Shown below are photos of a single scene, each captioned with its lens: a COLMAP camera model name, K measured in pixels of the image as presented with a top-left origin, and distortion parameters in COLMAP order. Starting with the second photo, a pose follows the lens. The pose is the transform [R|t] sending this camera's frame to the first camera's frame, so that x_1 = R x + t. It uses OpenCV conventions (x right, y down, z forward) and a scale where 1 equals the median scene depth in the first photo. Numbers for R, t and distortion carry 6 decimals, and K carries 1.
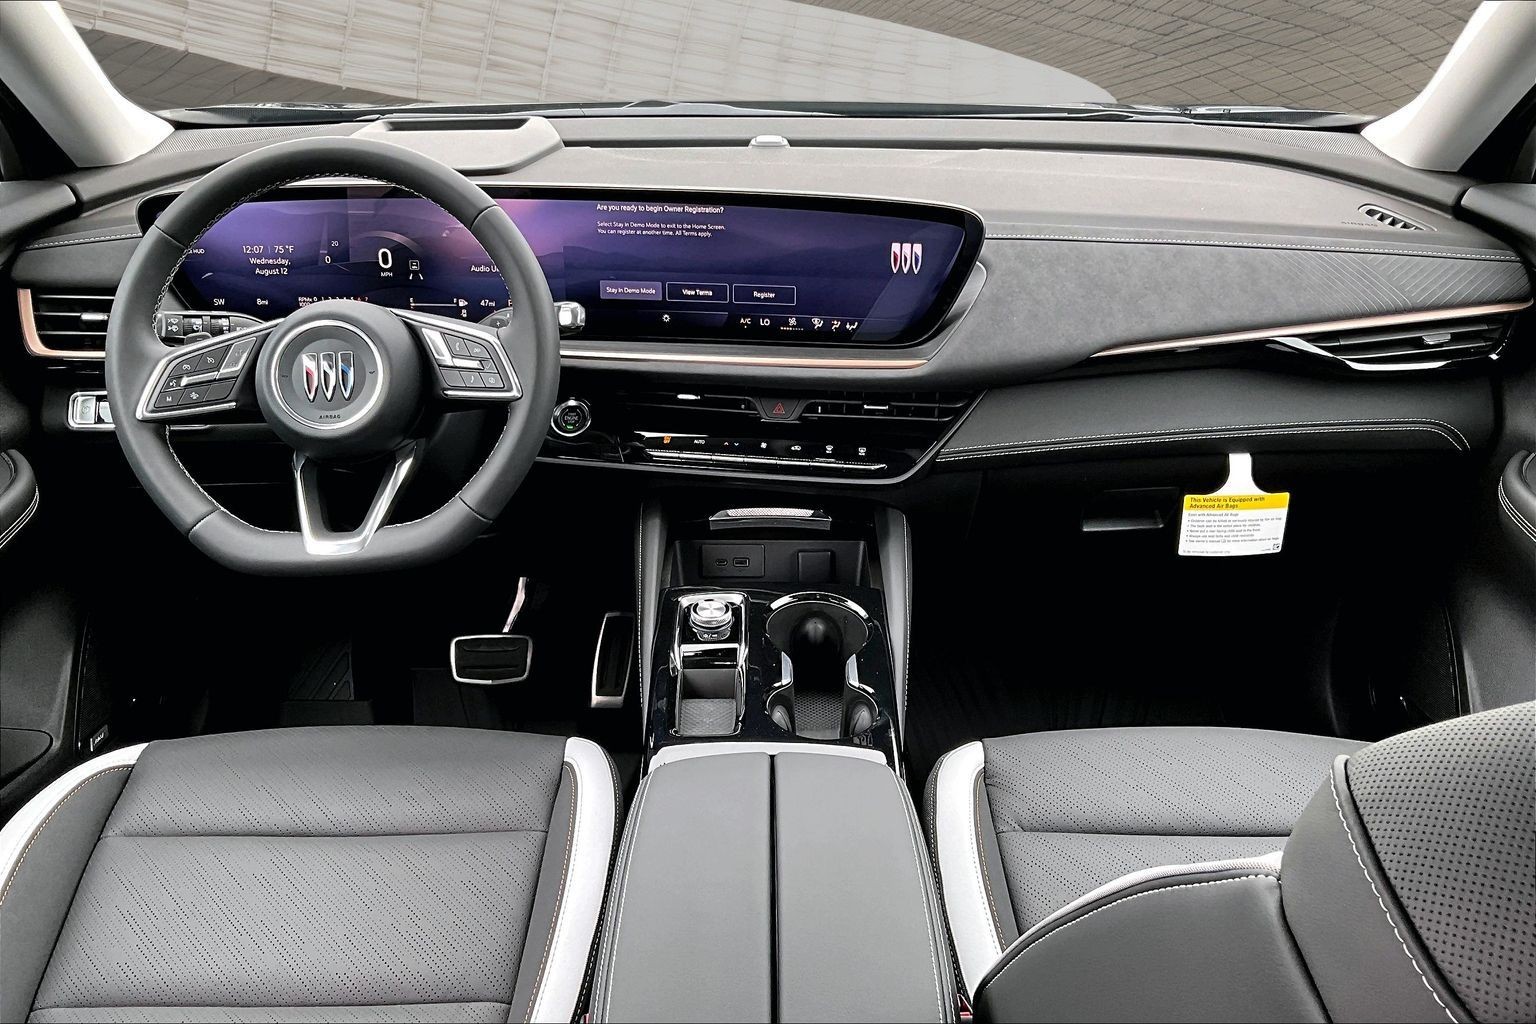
lens RADIAL K [[1269.9, 0, 749.1], [0, 1269.9, 466.7], [0, 0, 1]] dist [0.134893, -0.278903]
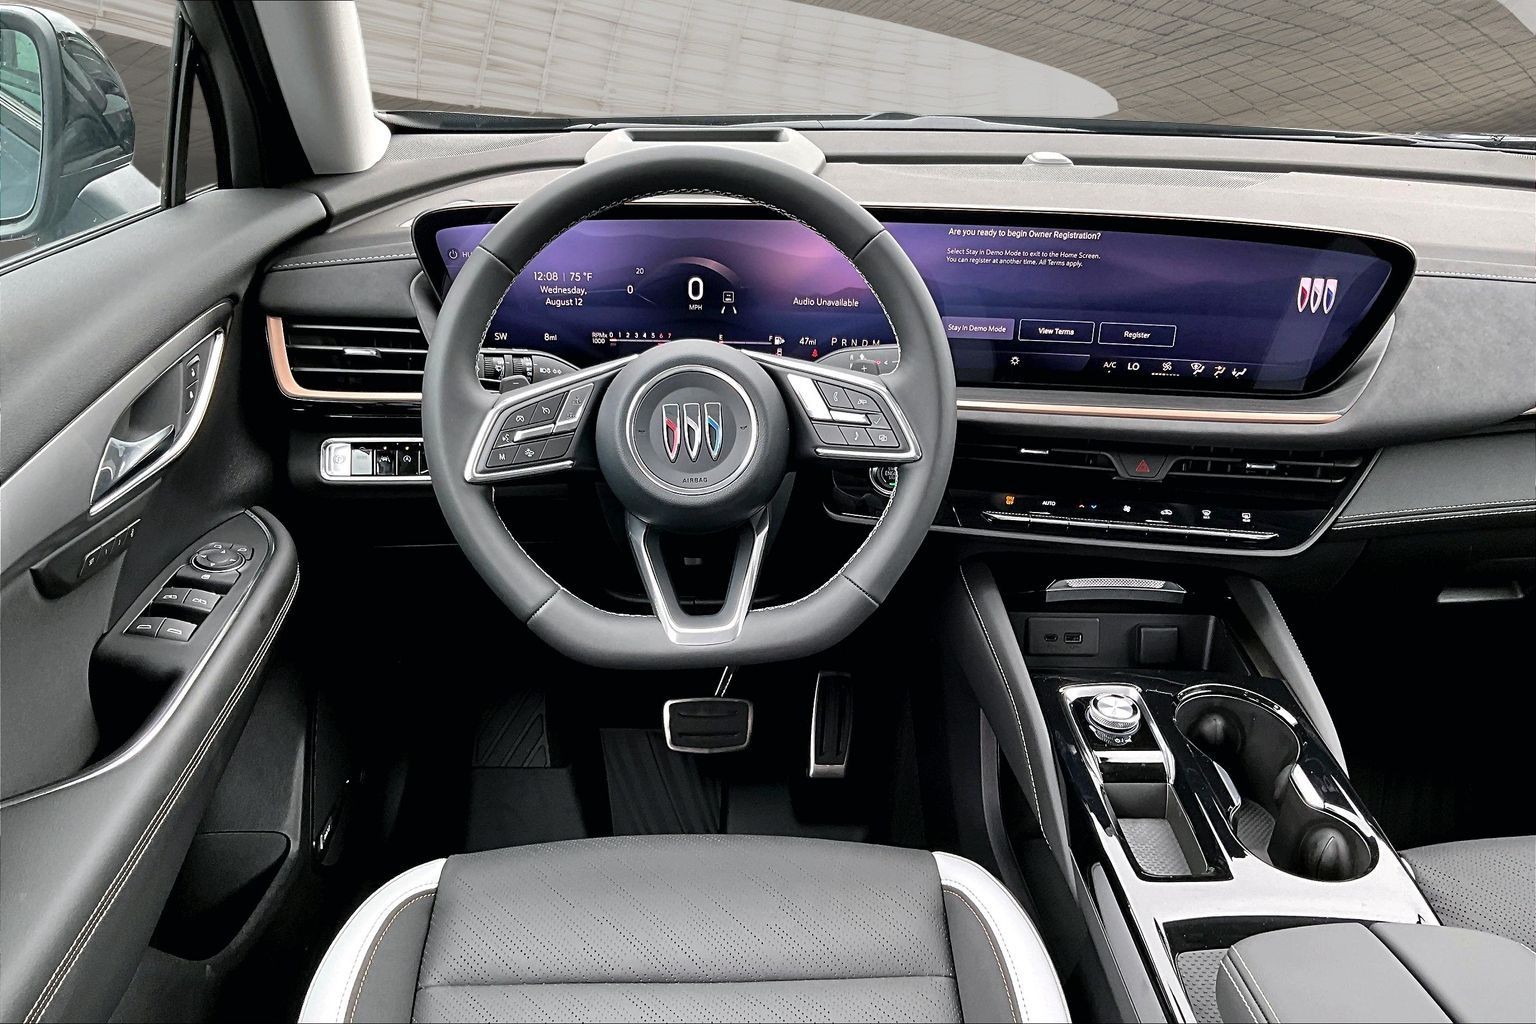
lens RADIAL K [[1228.4, 0, 769.5], [0, 1228.4, 498.0], [0, 0, 1]] dist [0.122011, -0.252931]
pose [[0.999203, 0.009494, 0.038769, -0.269387], [-0.010055, 0.999847, 0.014324, -0.034223], [-0.038627, -0.014702, 0.999146, 0.169030]]
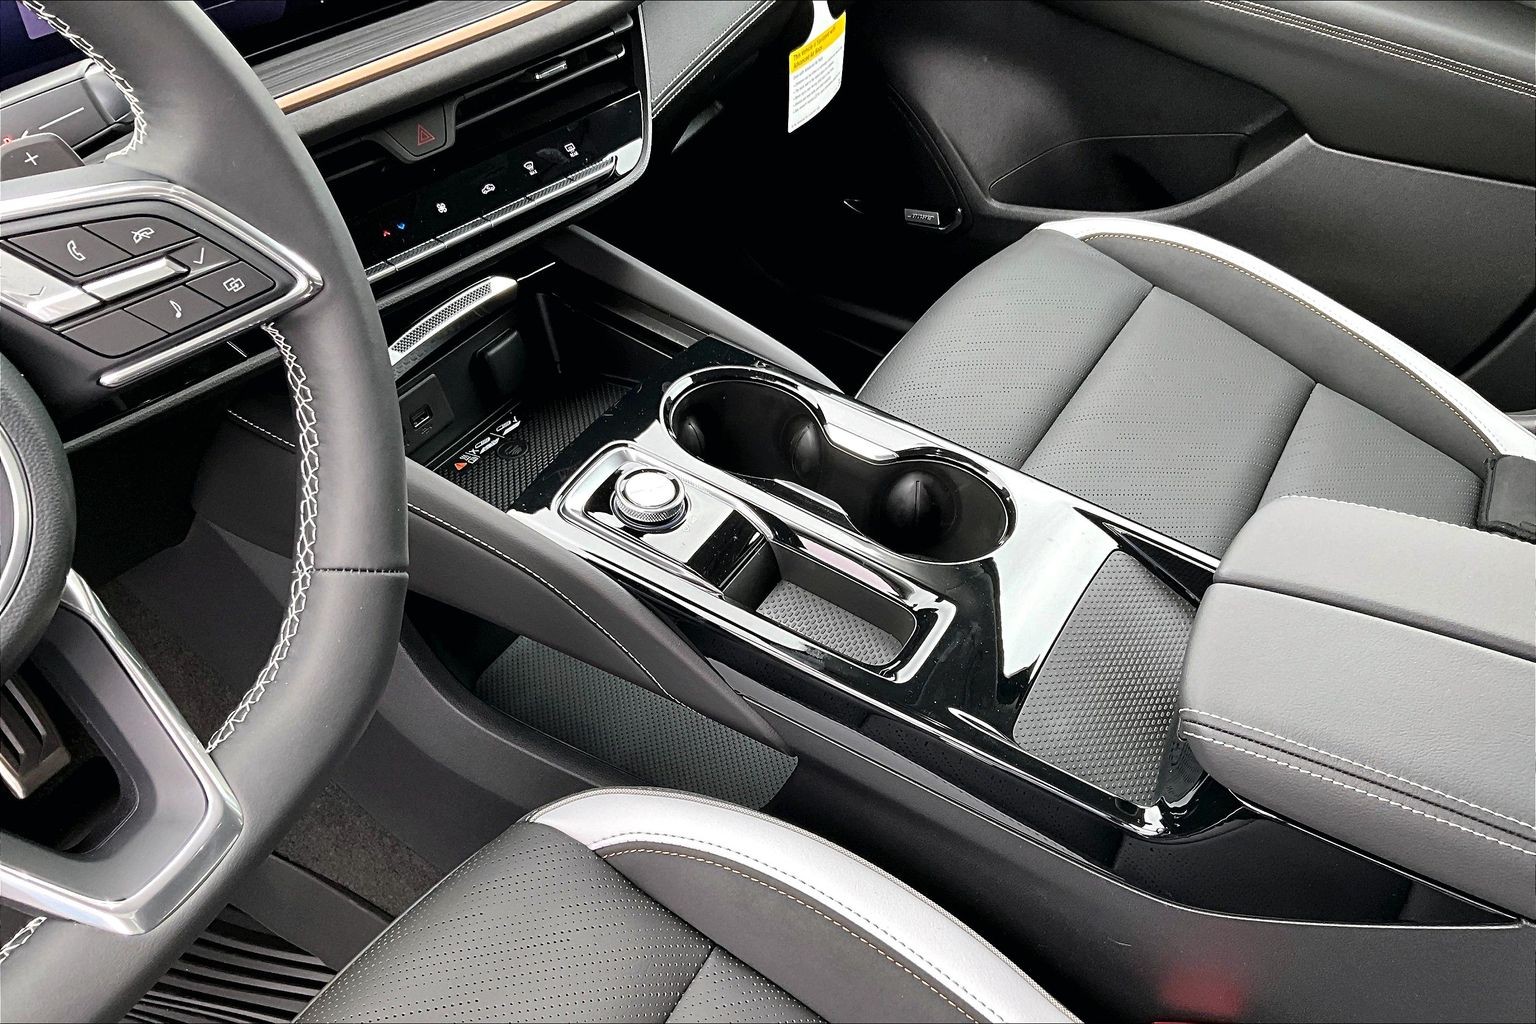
lens RADIAL K [[1282.9, 0, 768.0], [0, 1282.9, 512.0], [0, 0, 1]] dist [0.135705, -0.296891]
pose [[0.509625, -0.559014, 0.654053, -0.370676], [0.306413, 0.828256, 0.469152, -0.132378], [-0.803986, -0.038682, 0.593389, 0.550527]]
